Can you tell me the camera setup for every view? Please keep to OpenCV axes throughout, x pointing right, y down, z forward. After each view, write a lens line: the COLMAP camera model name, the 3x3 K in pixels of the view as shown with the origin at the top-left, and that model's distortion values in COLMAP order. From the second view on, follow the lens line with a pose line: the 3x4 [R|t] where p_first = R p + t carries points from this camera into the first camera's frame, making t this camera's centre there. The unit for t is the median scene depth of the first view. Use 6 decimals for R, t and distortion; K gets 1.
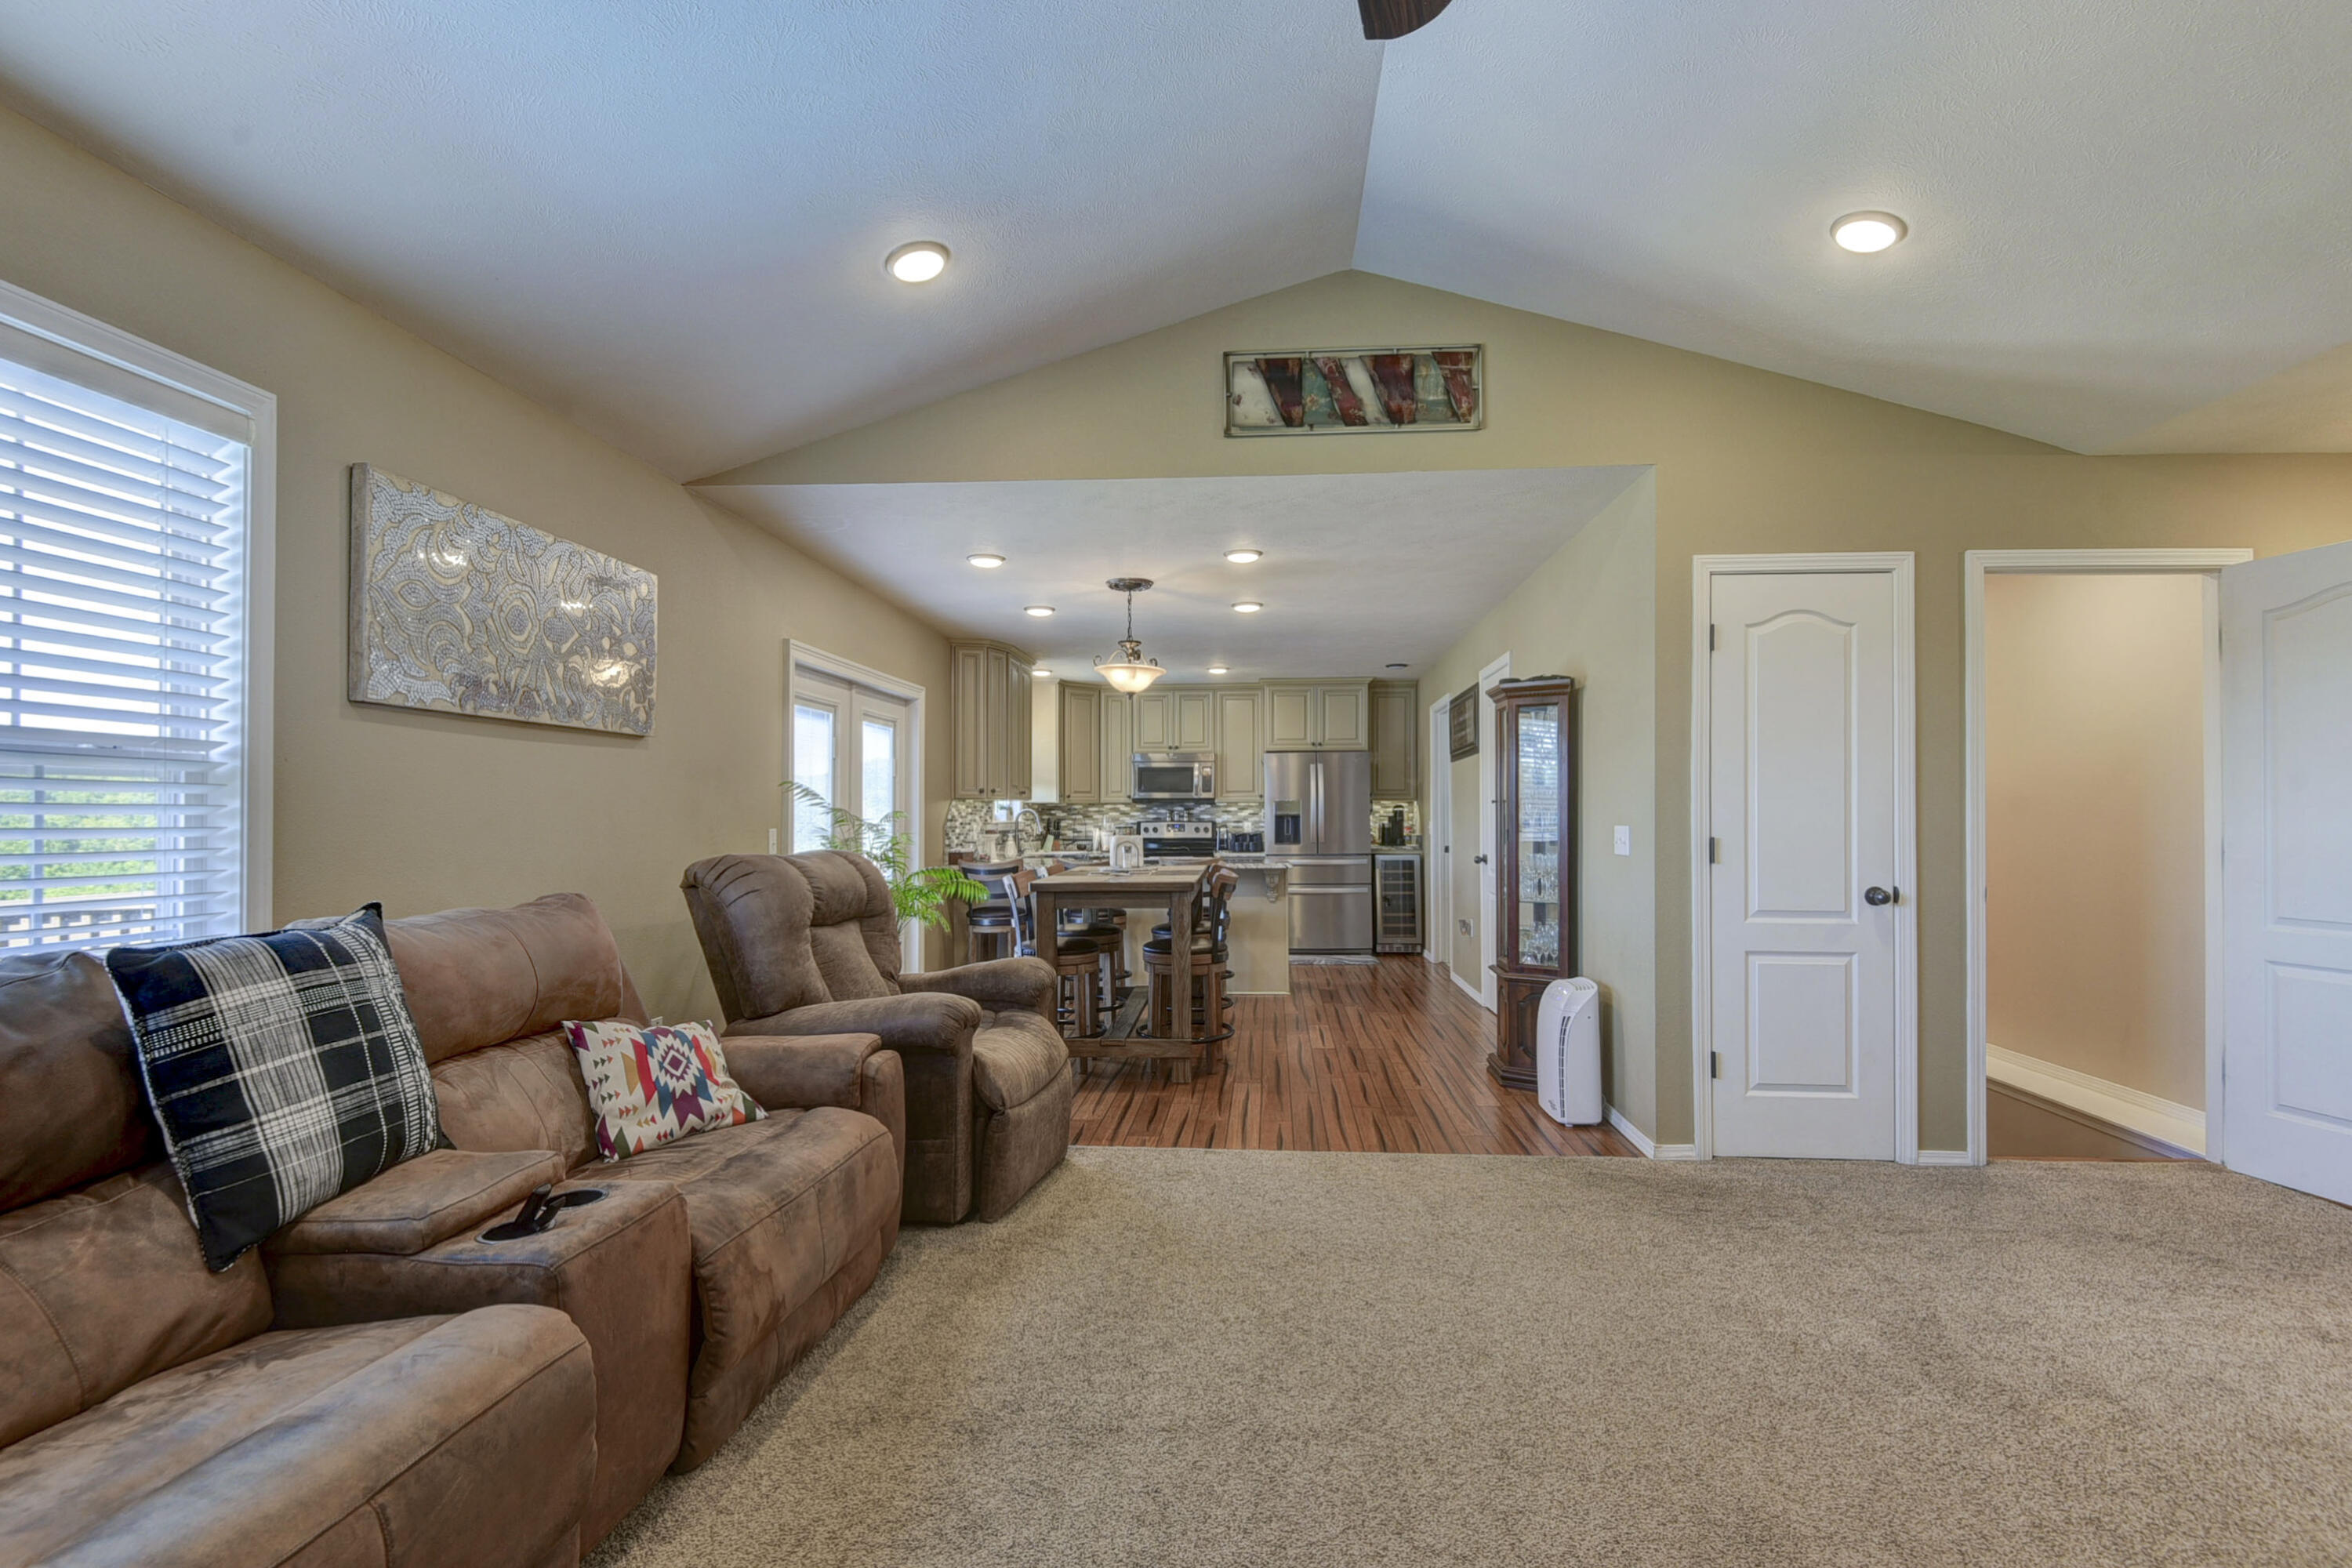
lens RADIAL K [[1106.0, 0, 1179.6], [0, 1106.0, 798.9], [0, 0, 1]] dist [0.013401, -0.003239]
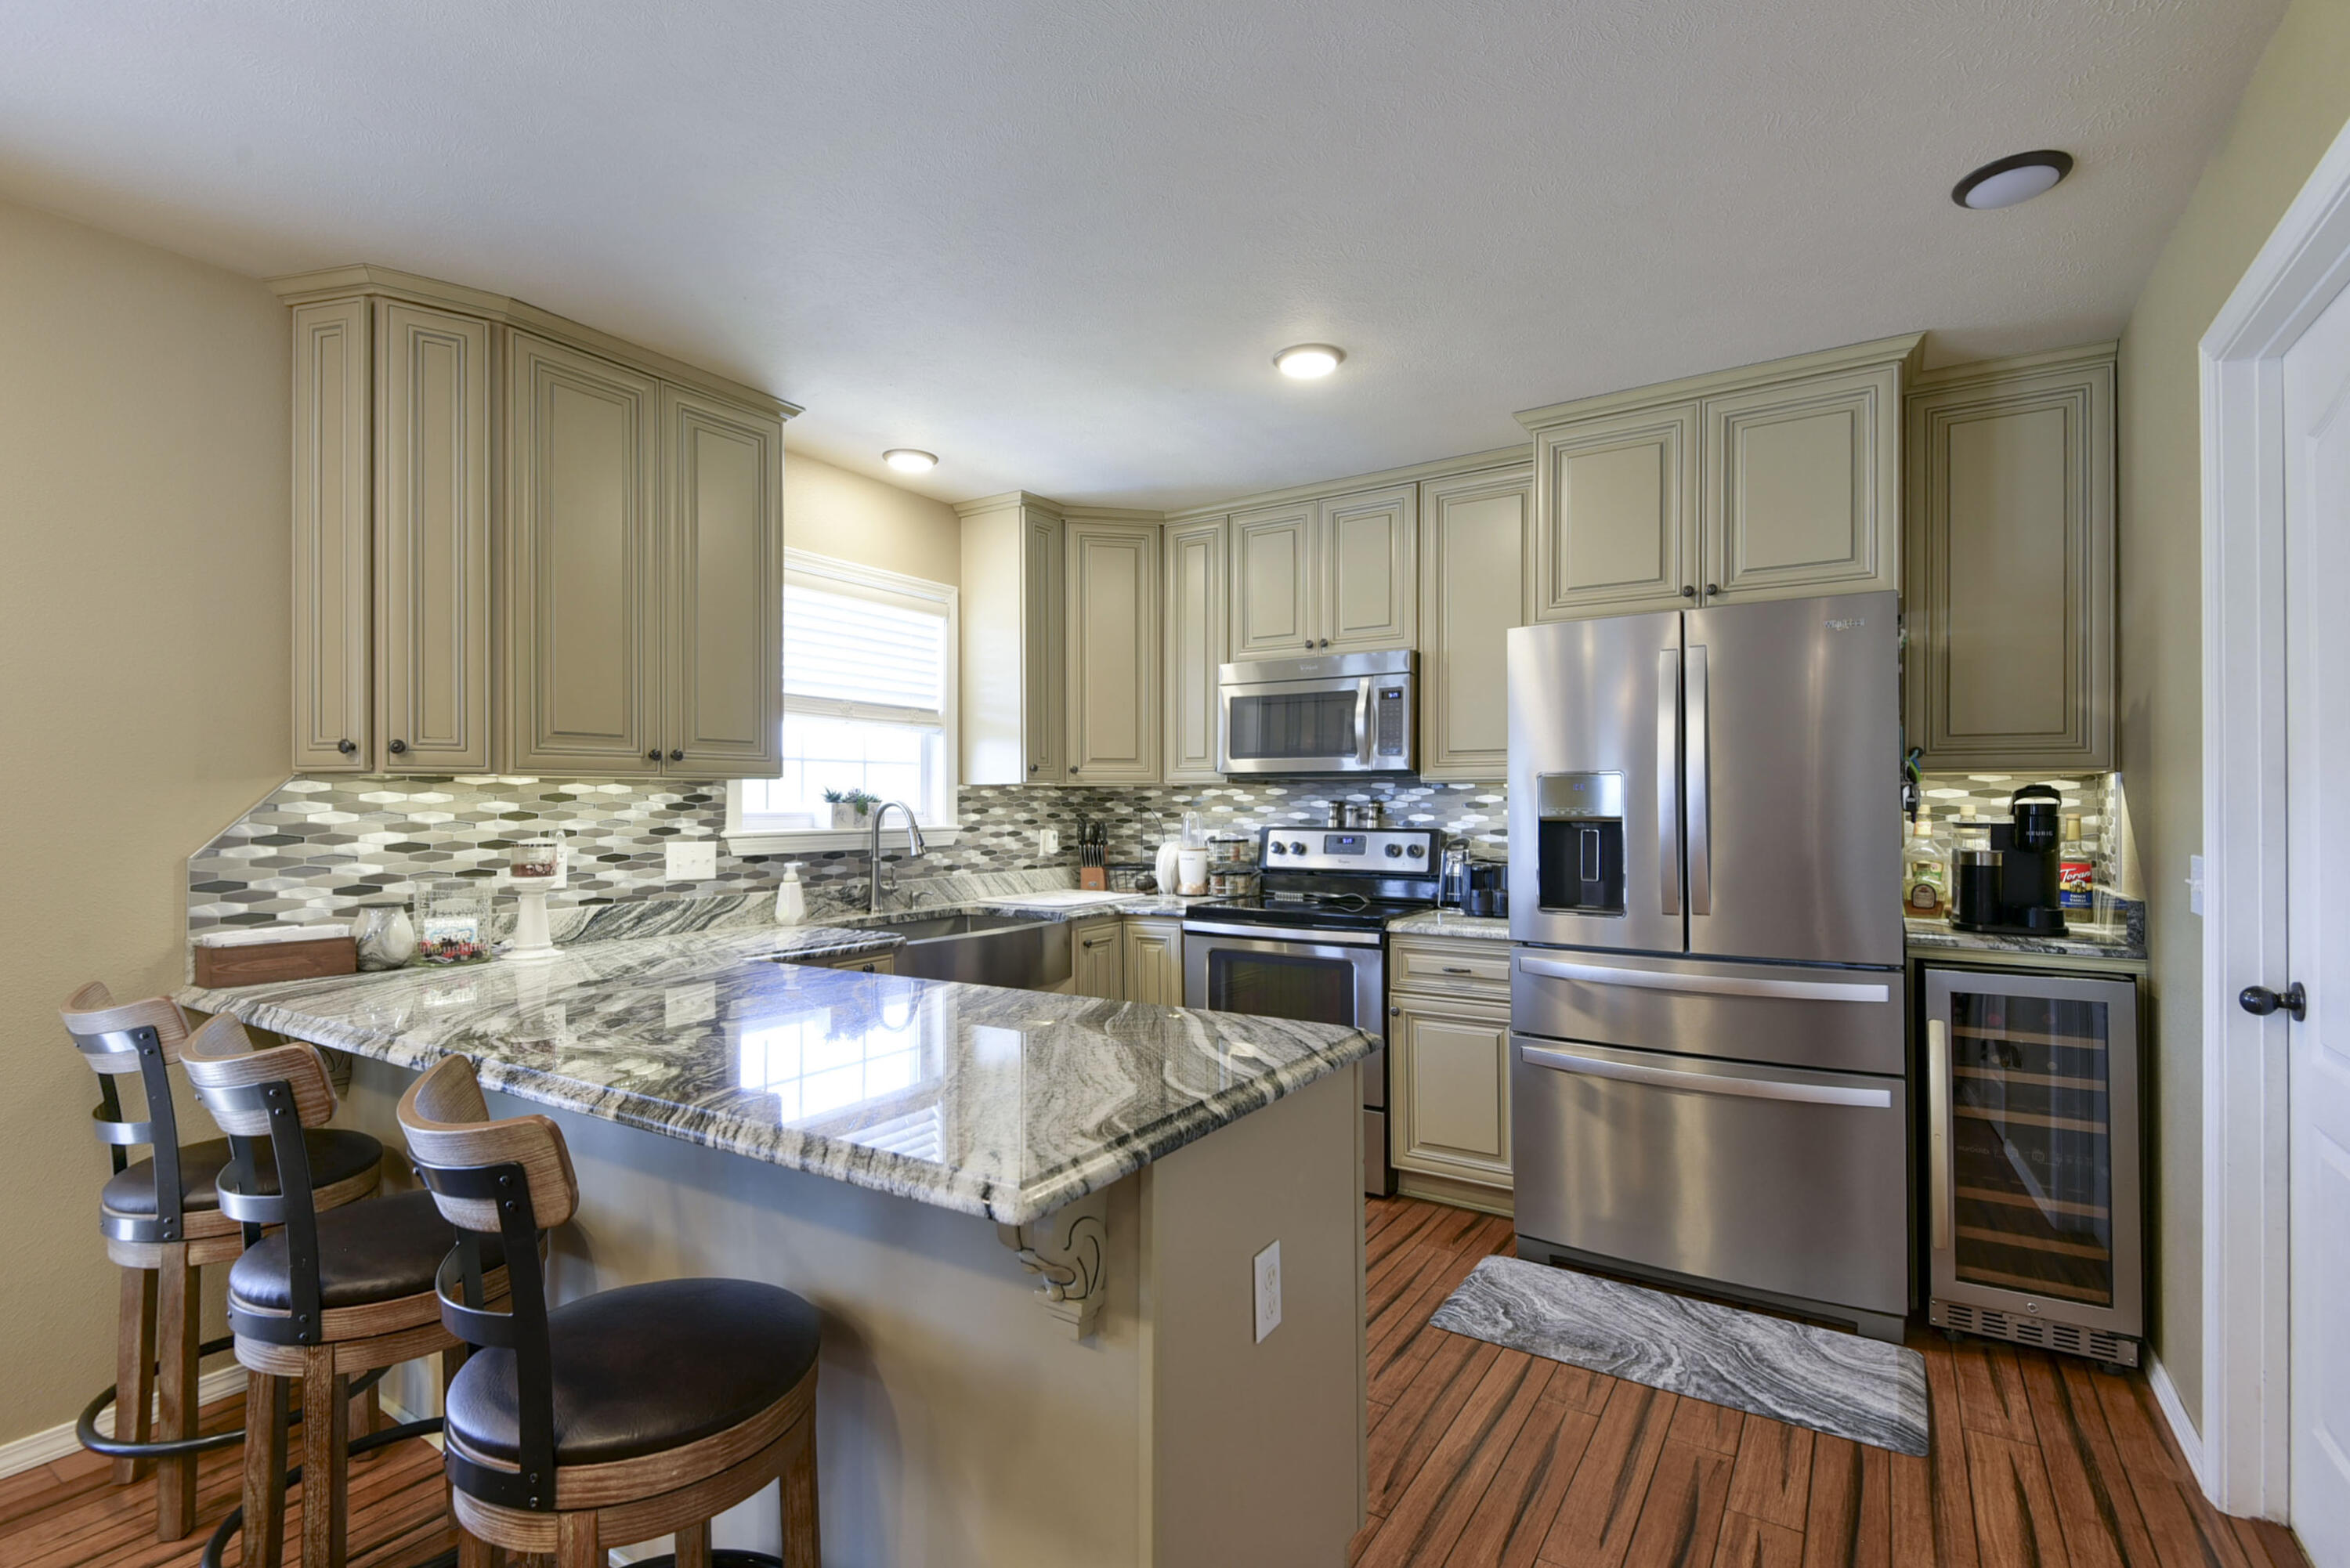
lens RADIAL K [[1104.9, 0, 1162.0], [0, 1104.9, 798.1], [0, 0, 1]] dist [0.013401, -0.003239]
pose [[0.880663, -0.000888, -0.473742, 0.136483], [0.007870, 0.999888, 0.012756, 0.003480], [0.473678, -0.014962, 0.880571, 0.645285]]
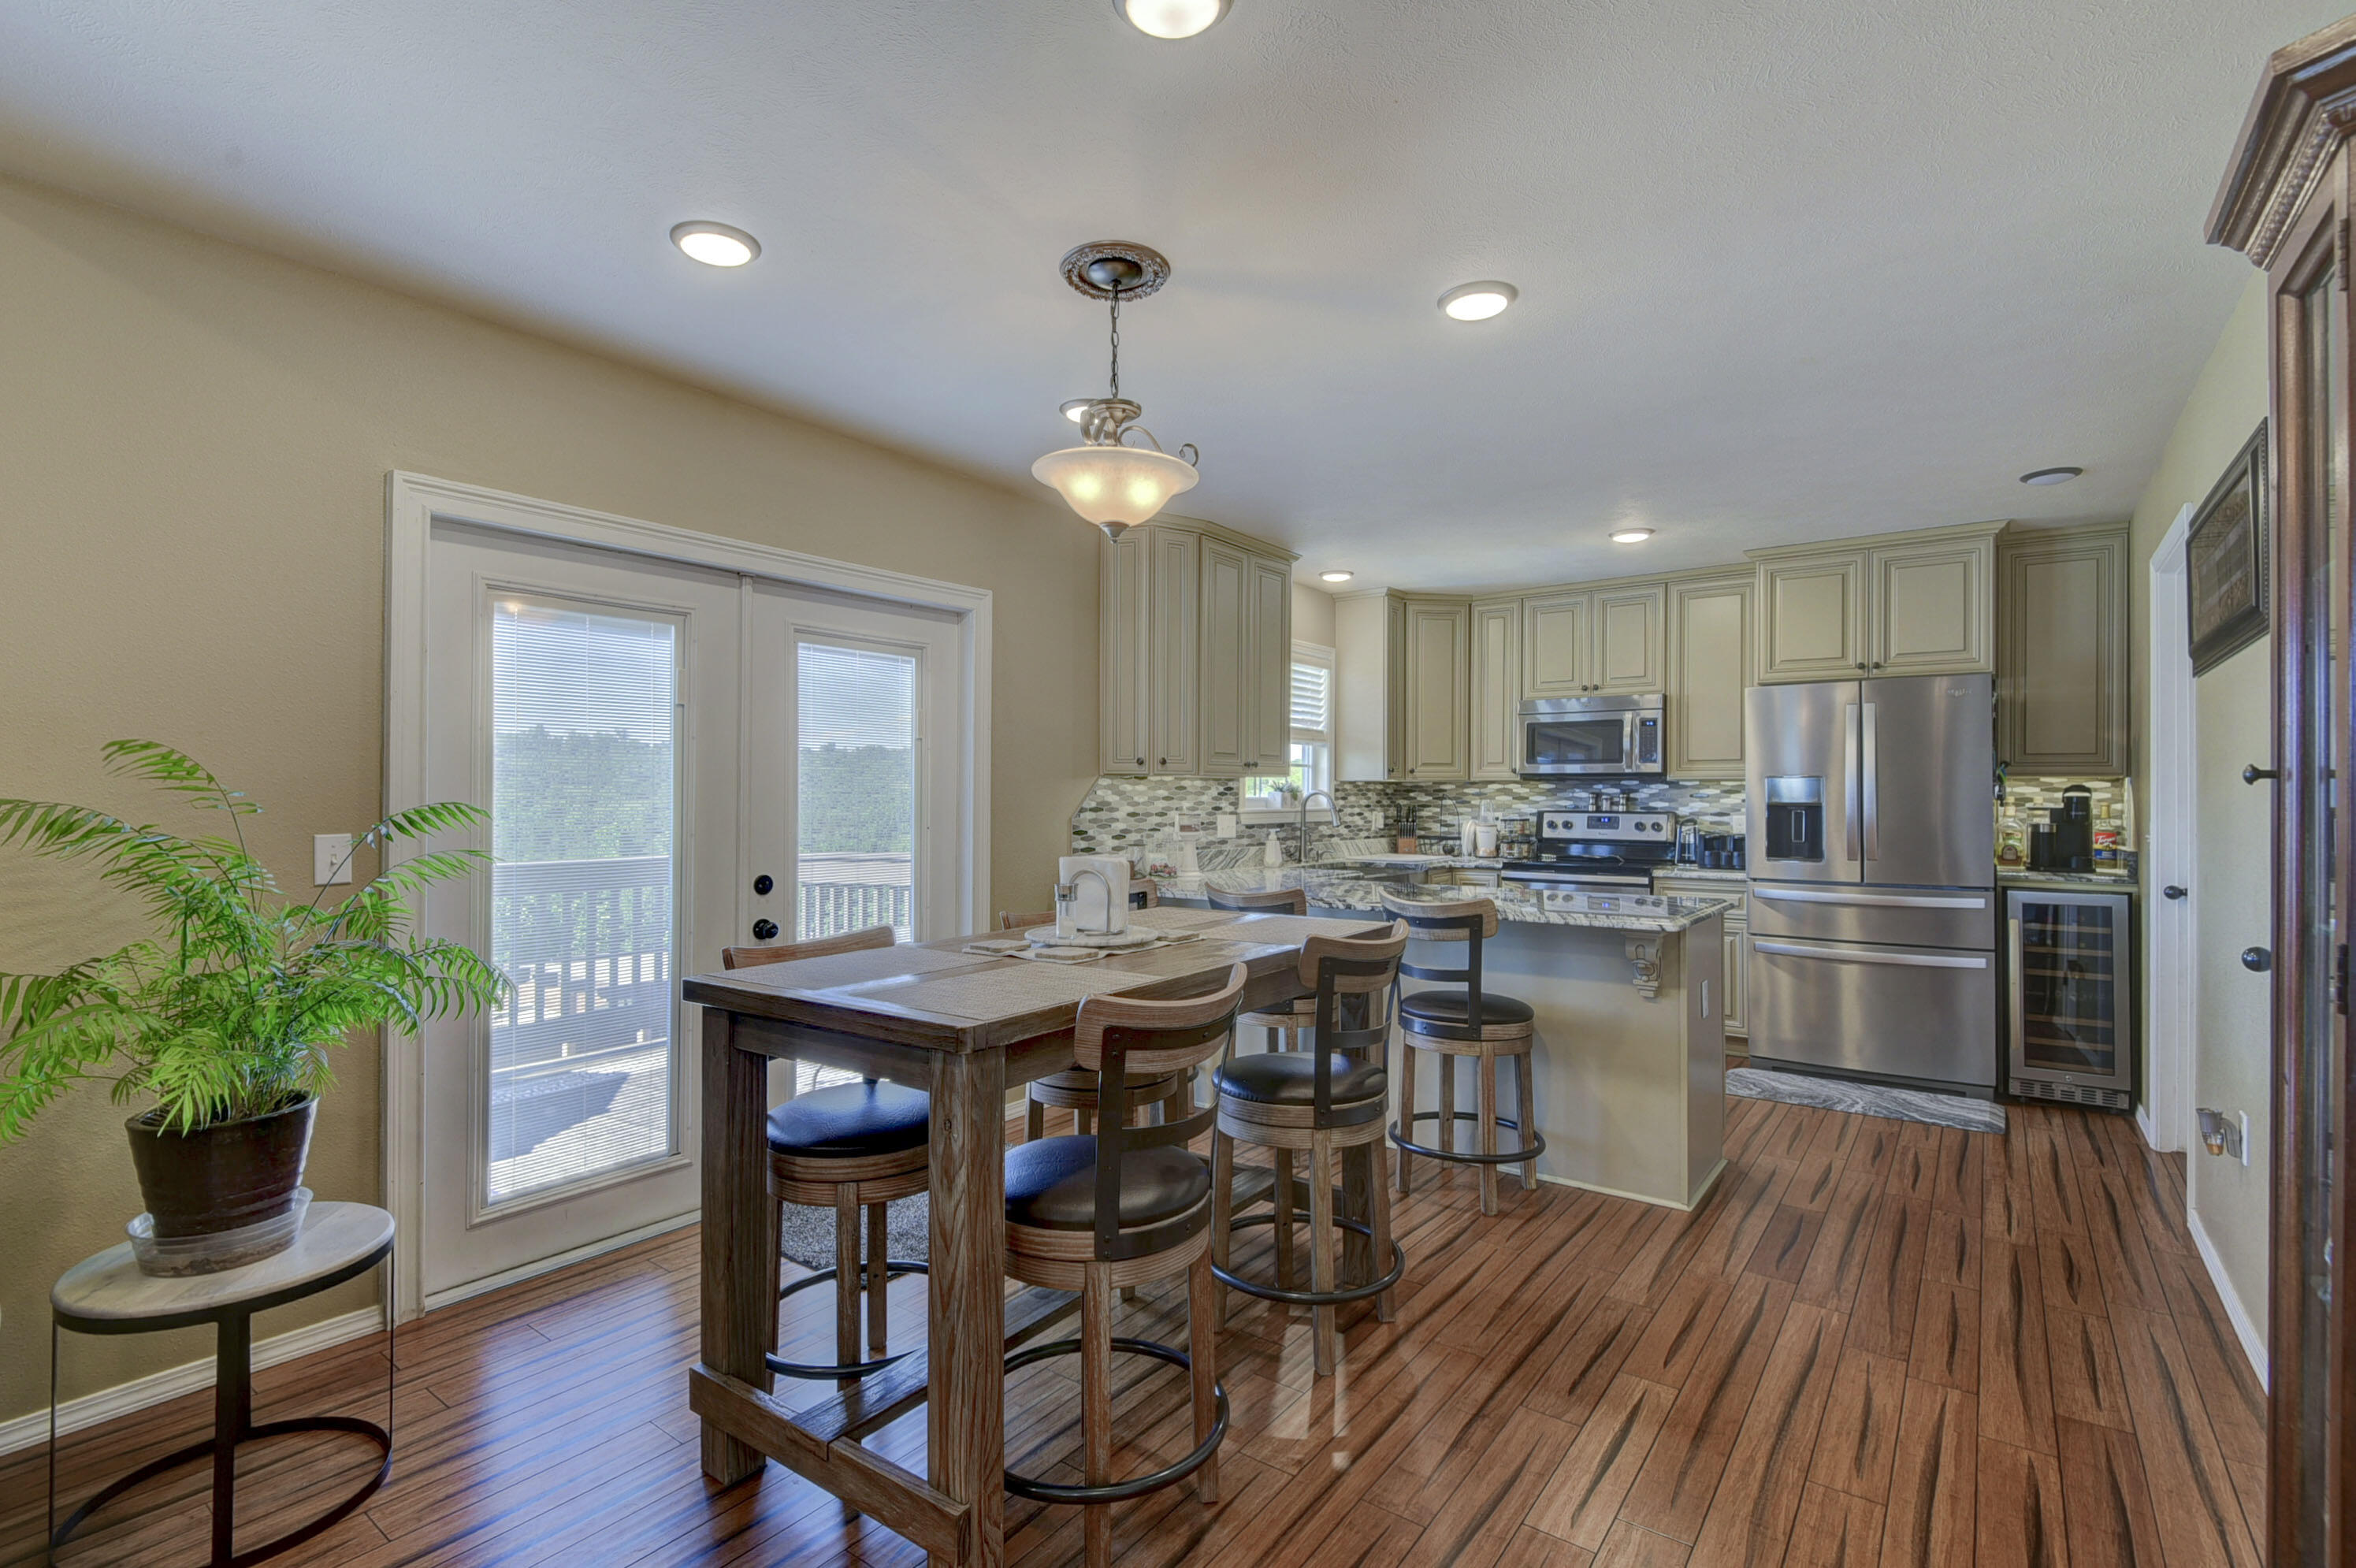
lens RADIAL K [[1107.8, 0, 1165.7], [0, 1107.8, 786.4], [0, 0, 1]] dist [0.013401, -0.003239]
pose [[0.848633, 0.001641, -0.528979, 0.119426], [0.003590, 0.999954, 0.008862, 0.000515], [0.528969, -0.009419, 0.848589, 0.387519]]
